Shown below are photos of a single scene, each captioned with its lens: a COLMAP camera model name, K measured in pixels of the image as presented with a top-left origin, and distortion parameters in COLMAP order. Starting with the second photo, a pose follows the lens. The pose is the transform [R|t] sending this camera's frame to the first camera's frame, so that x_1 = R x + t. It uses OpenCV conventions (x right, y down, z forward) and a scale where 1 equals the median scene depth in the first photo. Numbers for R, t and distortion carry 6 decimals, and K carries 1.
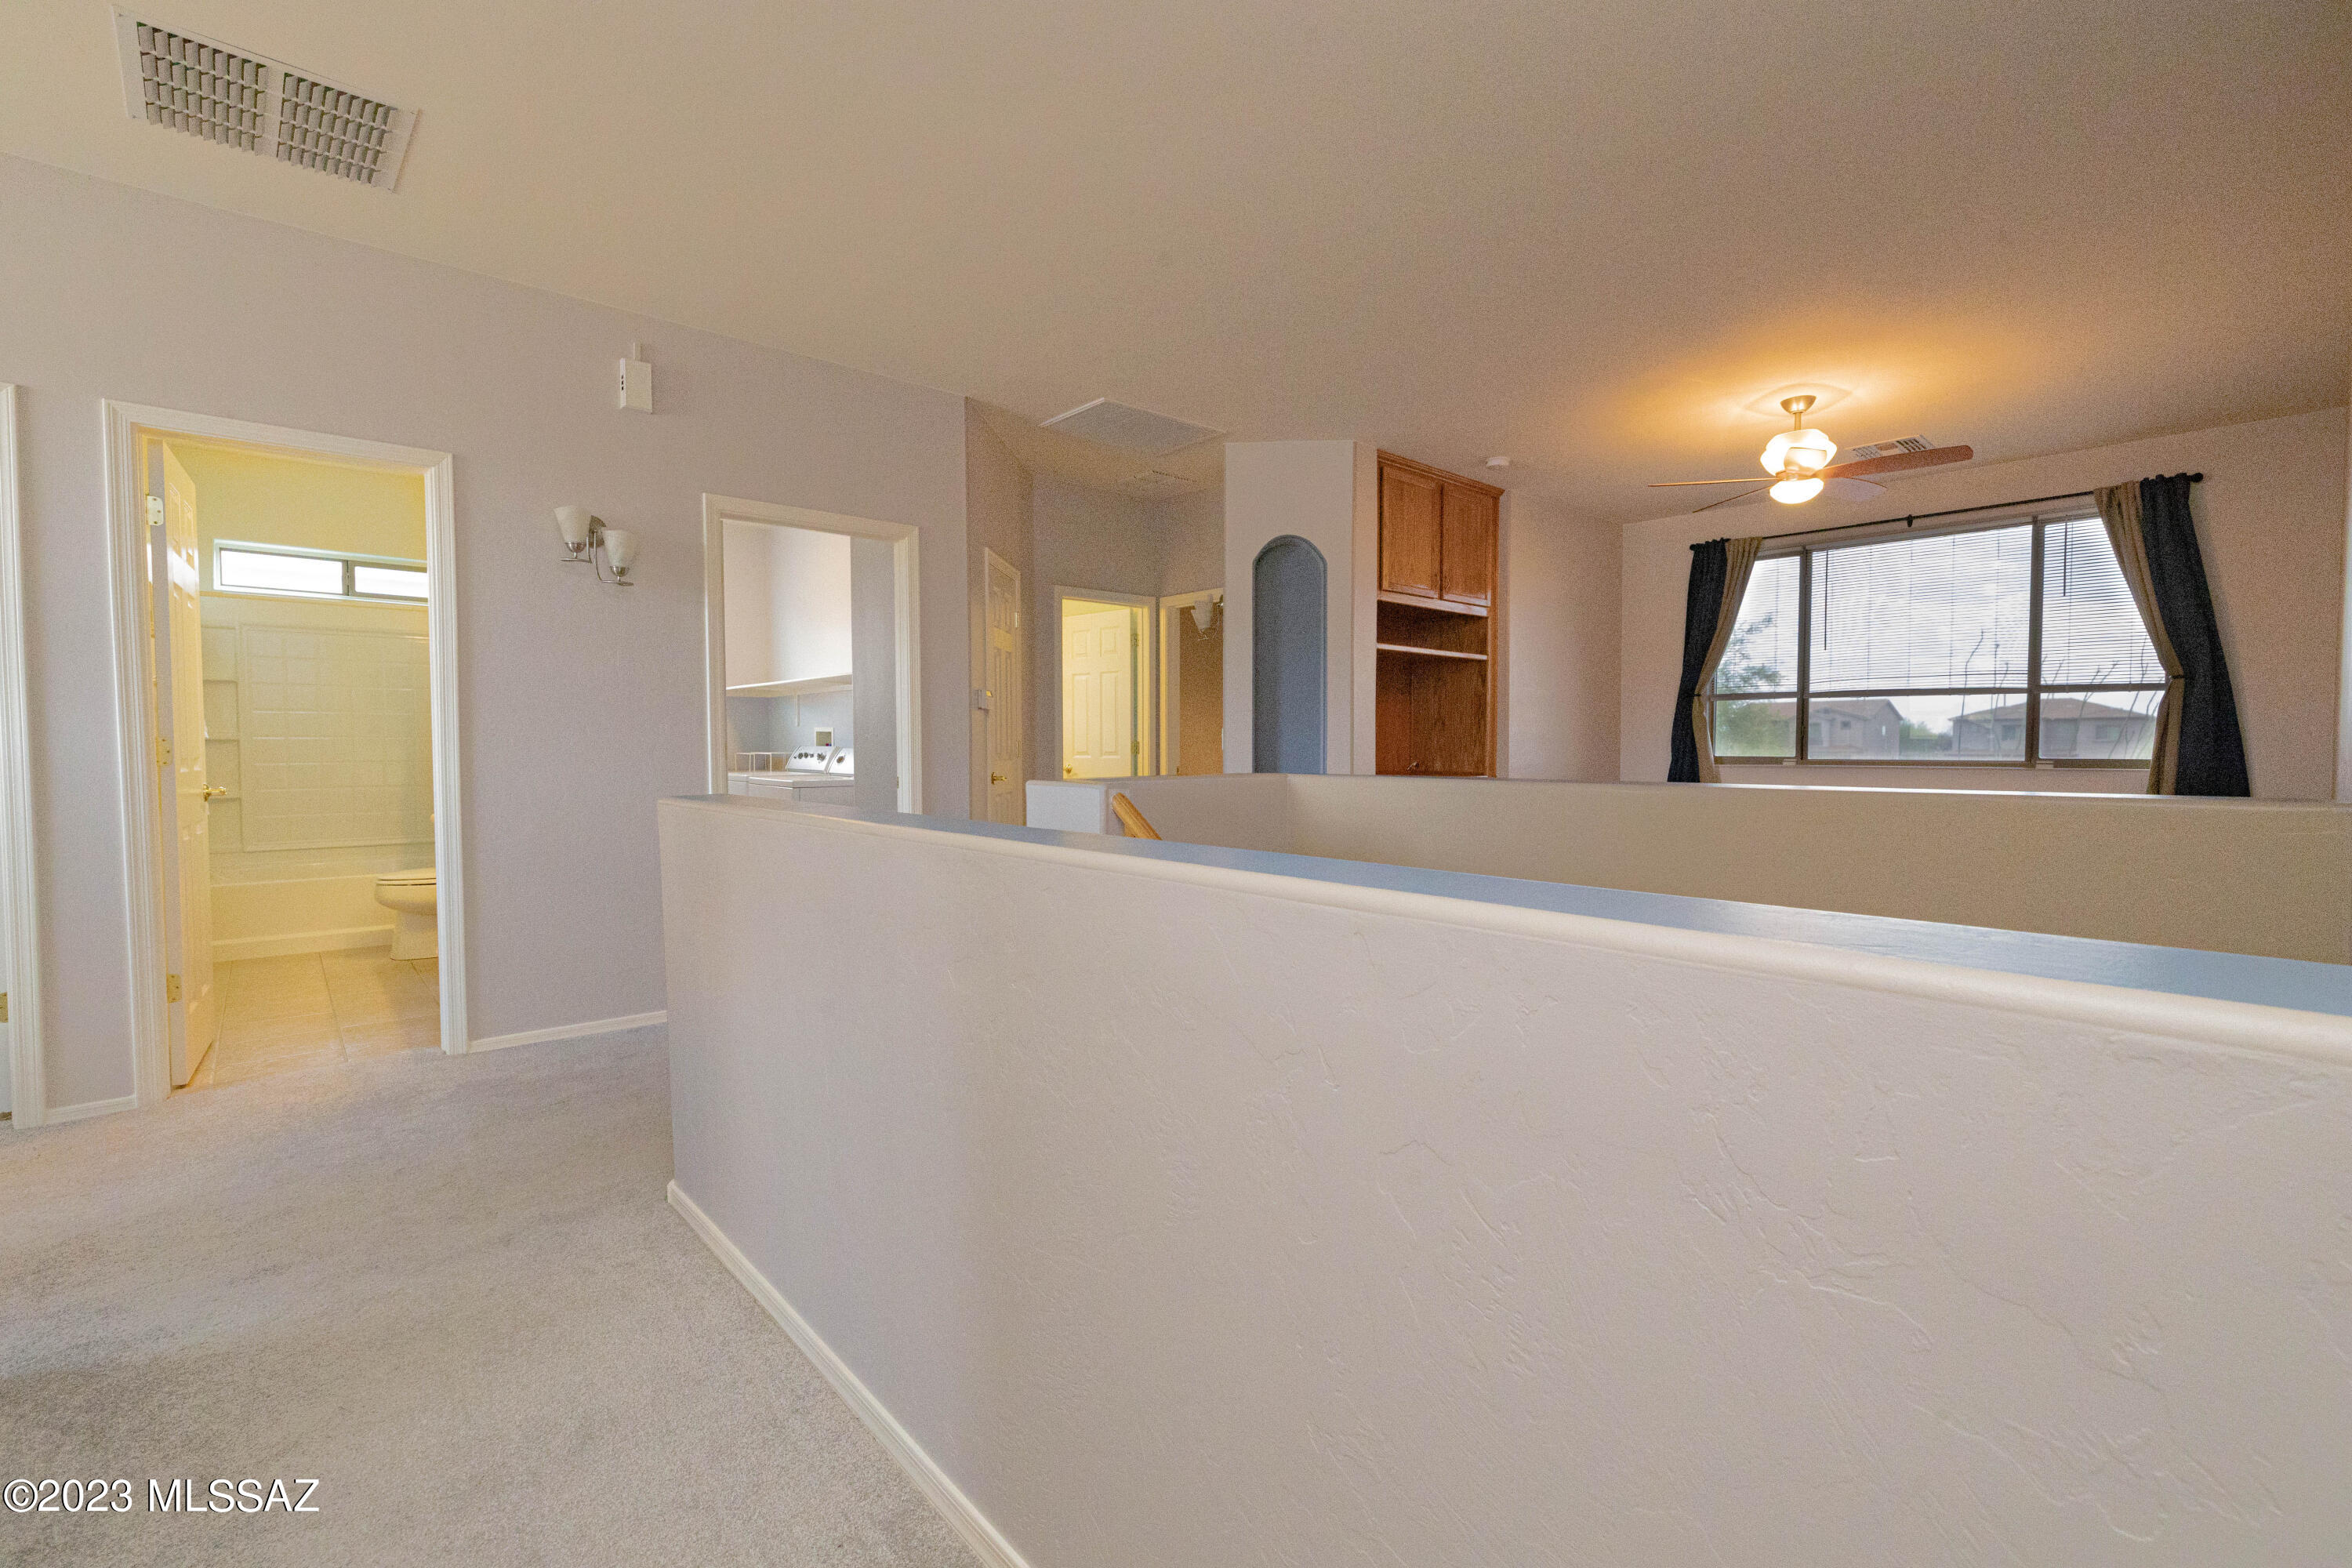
lens RADIAL K [[994.0, 0, 1176.0], [0, 994.0, 784.0], [0, 0, 1]] dist [-0.001558, -0.000746]
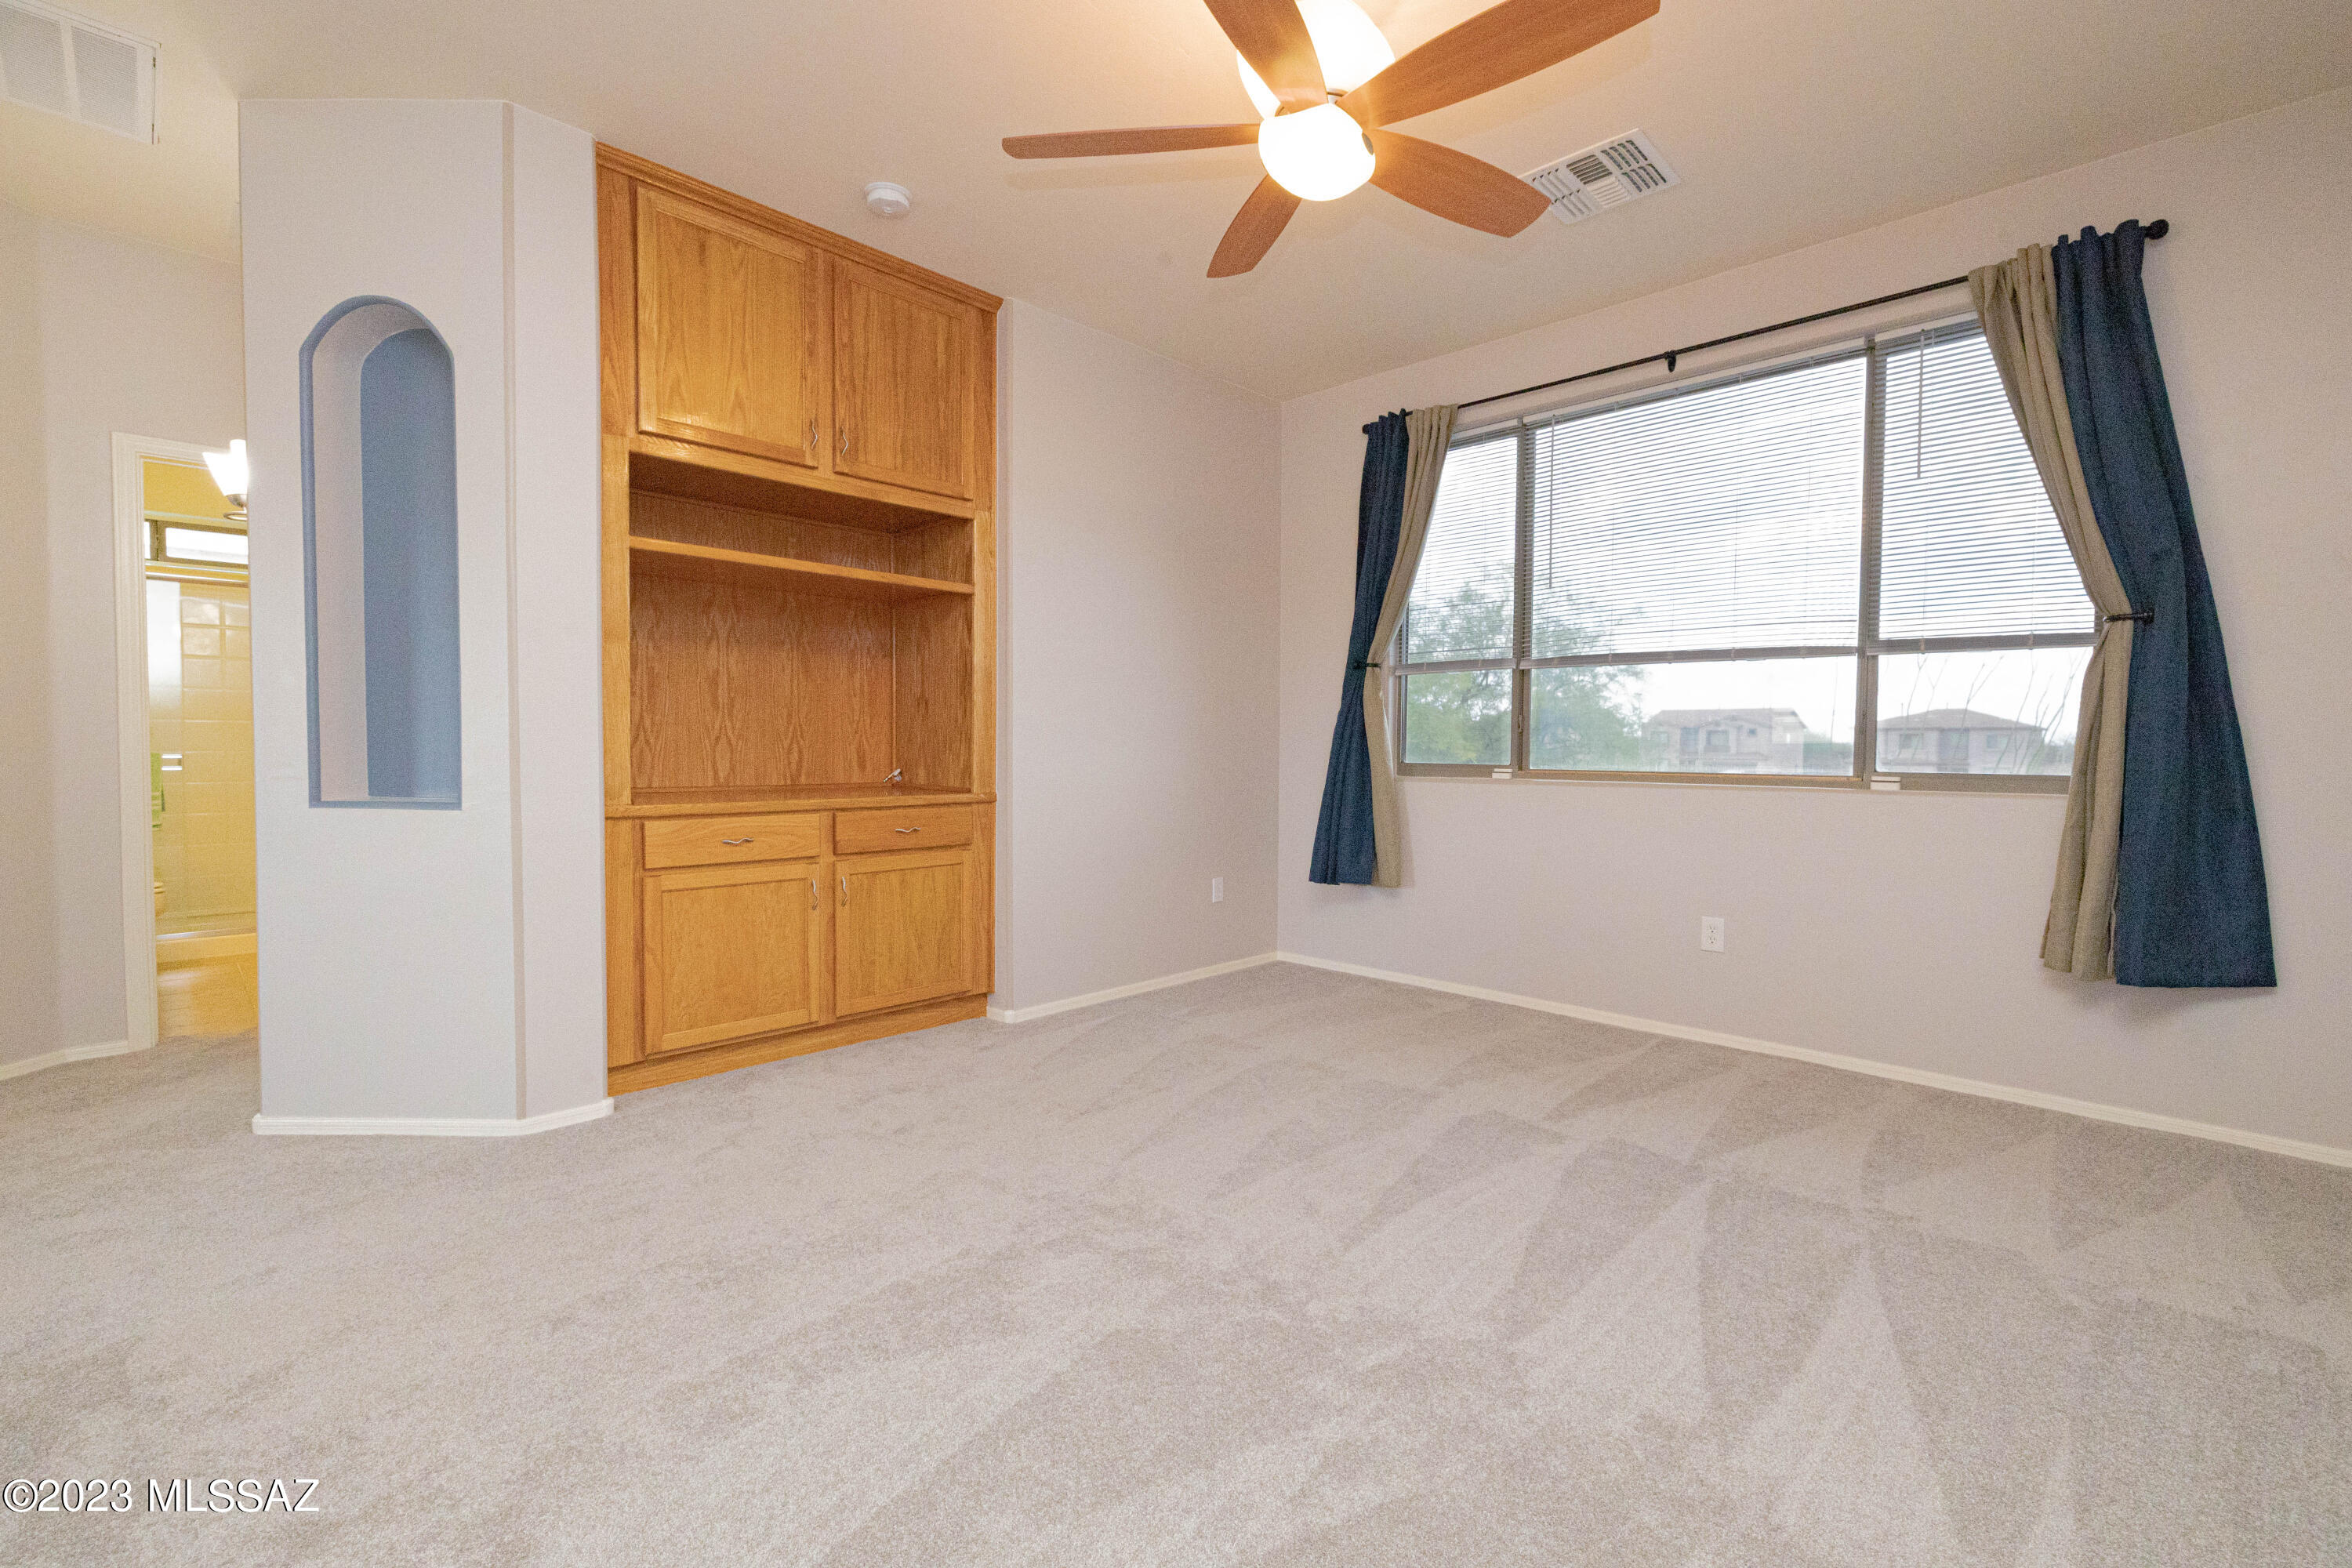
lens RADIAL K [[994.0, 0, 1176.0], [0, 994.0, 784.0], [0, 0, 1]] dist [-0.001558, -0.000746]
pose [[0.998019, 0.005492, 0.062677, 0.431406], [-0.005303, 0.999981, -0.003181, -0.014360], [-0.062693, 0.002843, 0.998029, 0.456500]]
